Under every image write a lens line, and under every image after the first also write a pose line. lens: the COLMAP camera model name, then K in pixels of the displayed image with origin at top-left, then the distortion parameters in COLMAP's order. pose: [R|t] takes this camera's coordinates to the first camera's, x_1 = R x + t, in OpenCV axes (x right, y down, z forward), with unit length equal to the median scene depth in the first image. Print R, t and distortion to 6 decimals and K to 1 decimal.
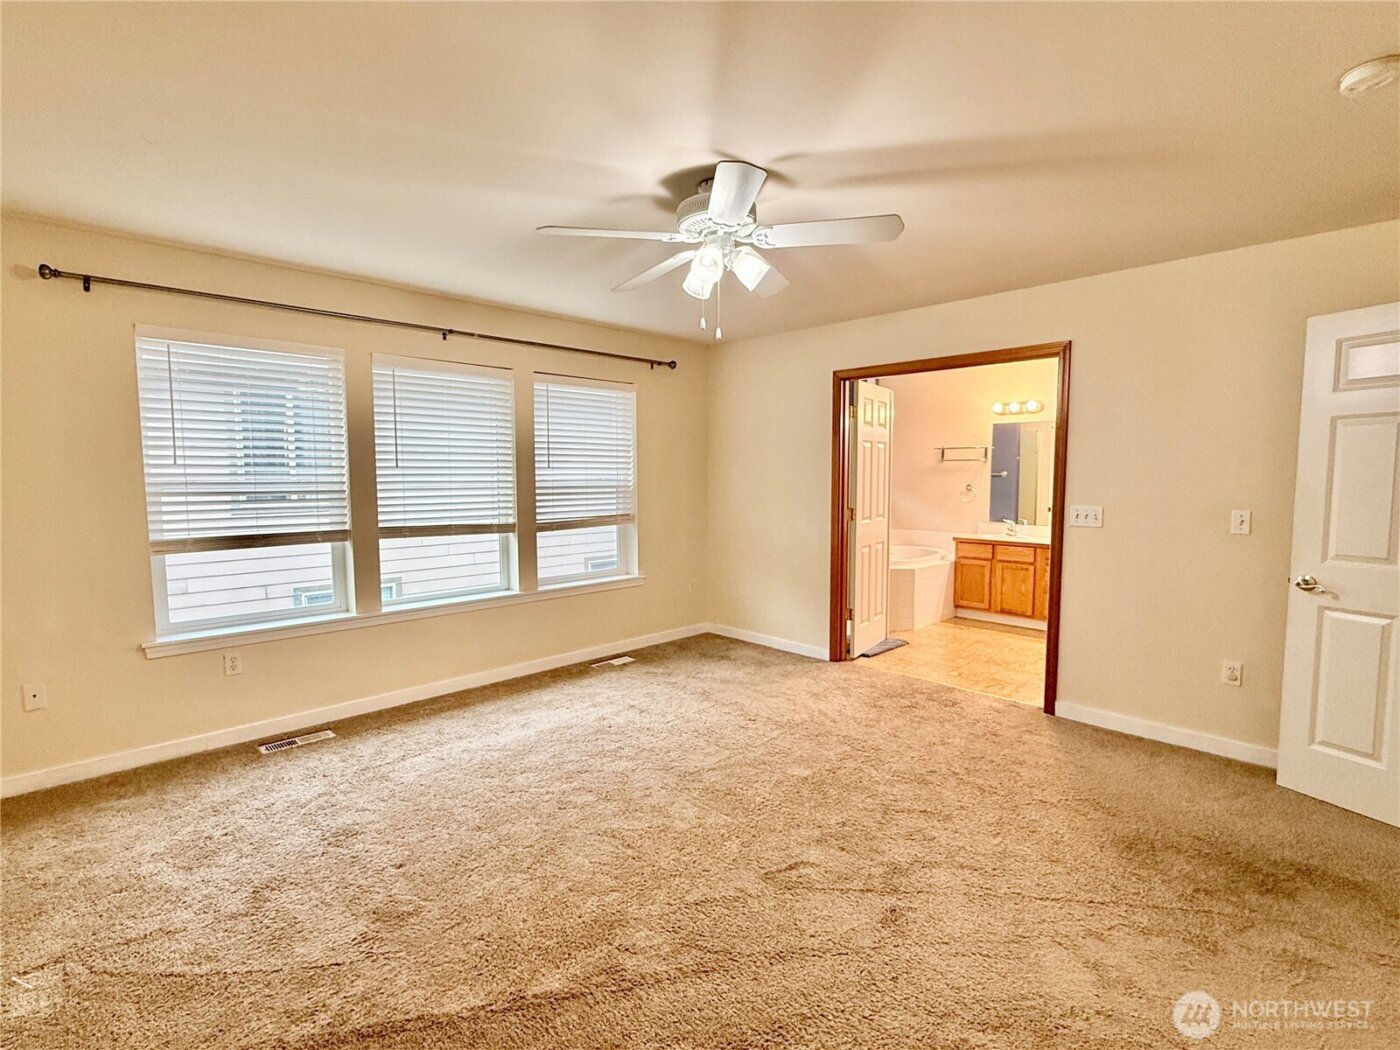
lens RADIAL K [[673.2, 0, 700.0], [0, 673.2, 525.0], [0, 0, 1]] dist [0.003378, 0.000360]
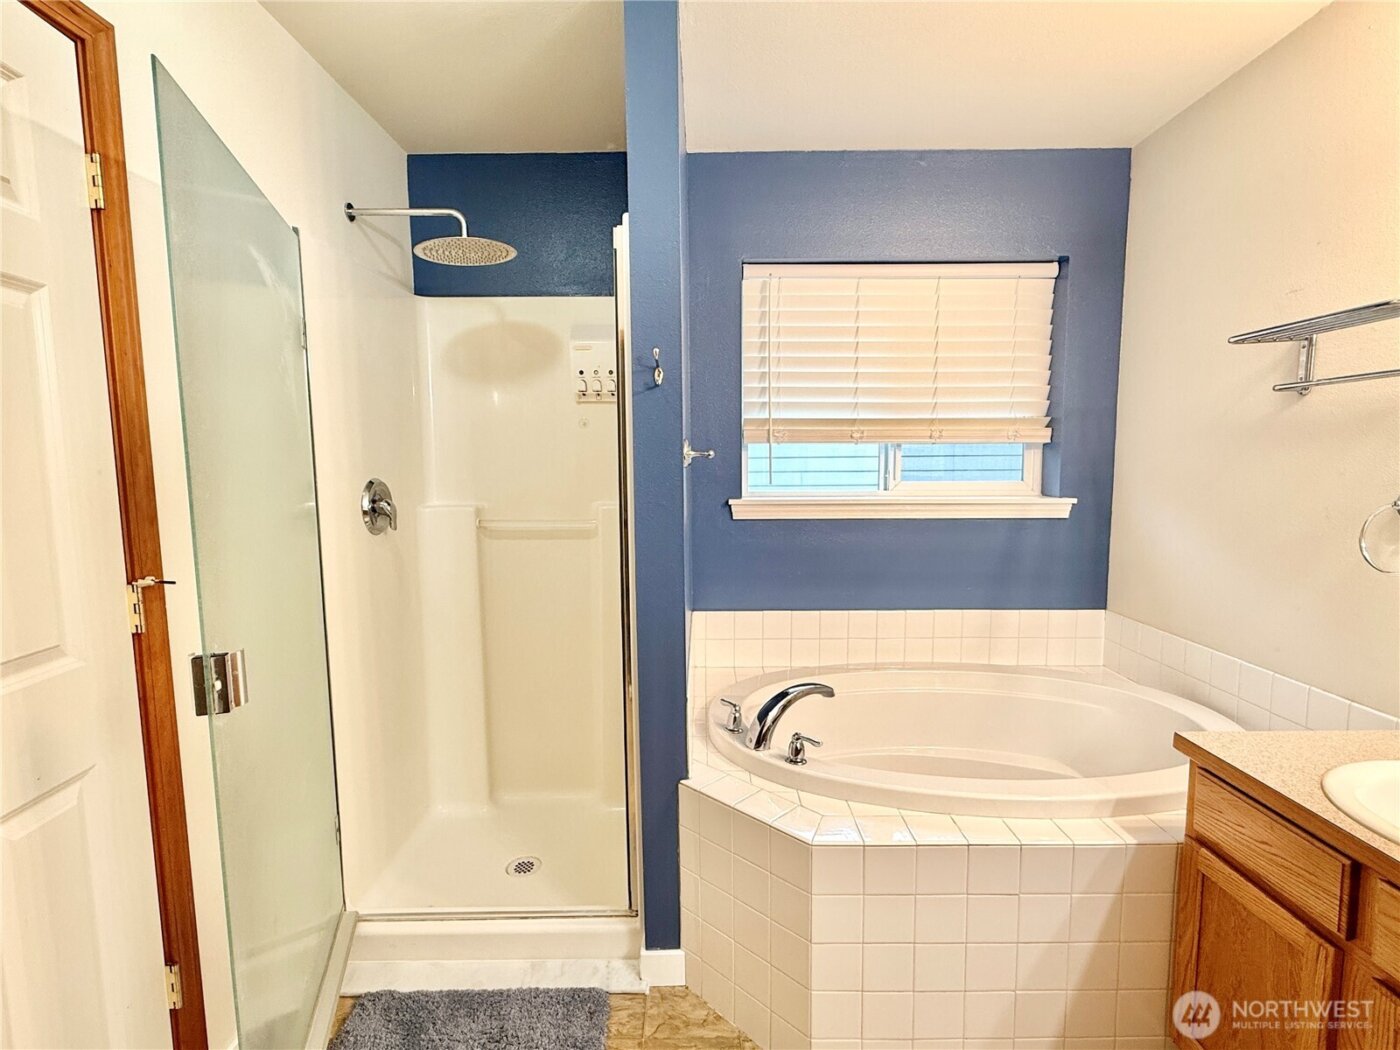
lens RADIAL K [[673.2, 0, 700.0], [0, 673.2, 525.0], [0, 0, 1]] dist [0.003378, 0.000360]
pose [[0.721026, 0.056851, -0.690572, 0.424804], [-0.045163, 0.998365, 0.035036, -0.050498], [0.691435, 0.005927, 0.722414, 0.762372]]
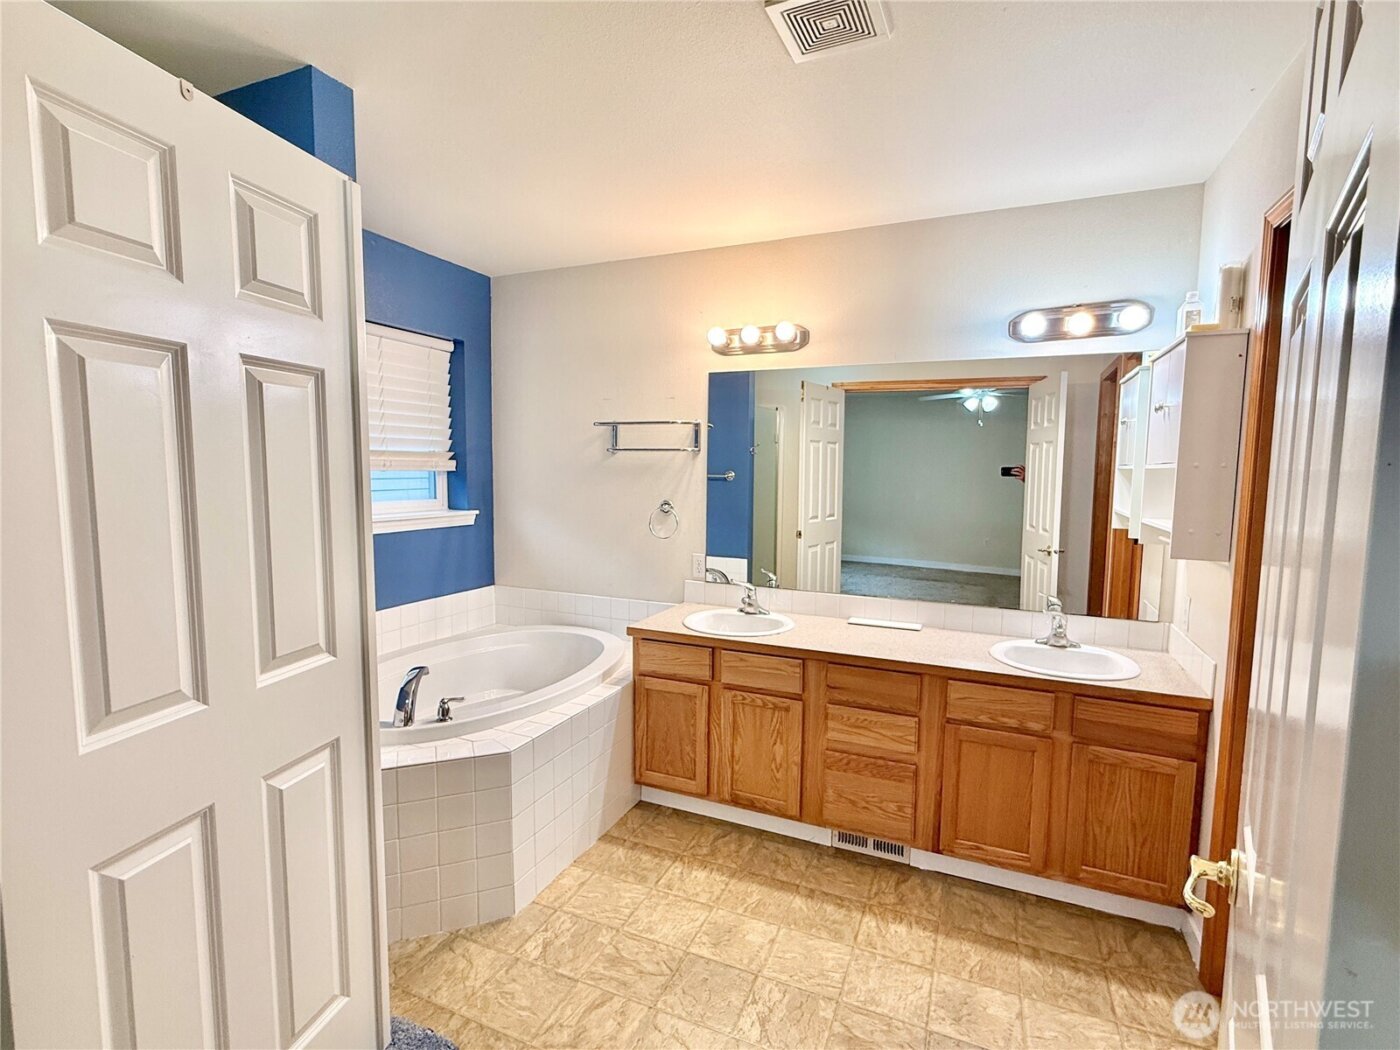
lens RADIAL K [[673.2, 0, 700.0], [0, 673.2, 525.0], [0, 0, 1]] dist [0.003378, 0.000360]
pose [[0.925923, -0.022305, 0.377052, 0.265483], [0.018686, 0.999738, 0.013254, -0.054296], [-0.377249, -0.005227, 0.926097, 0.601210]]
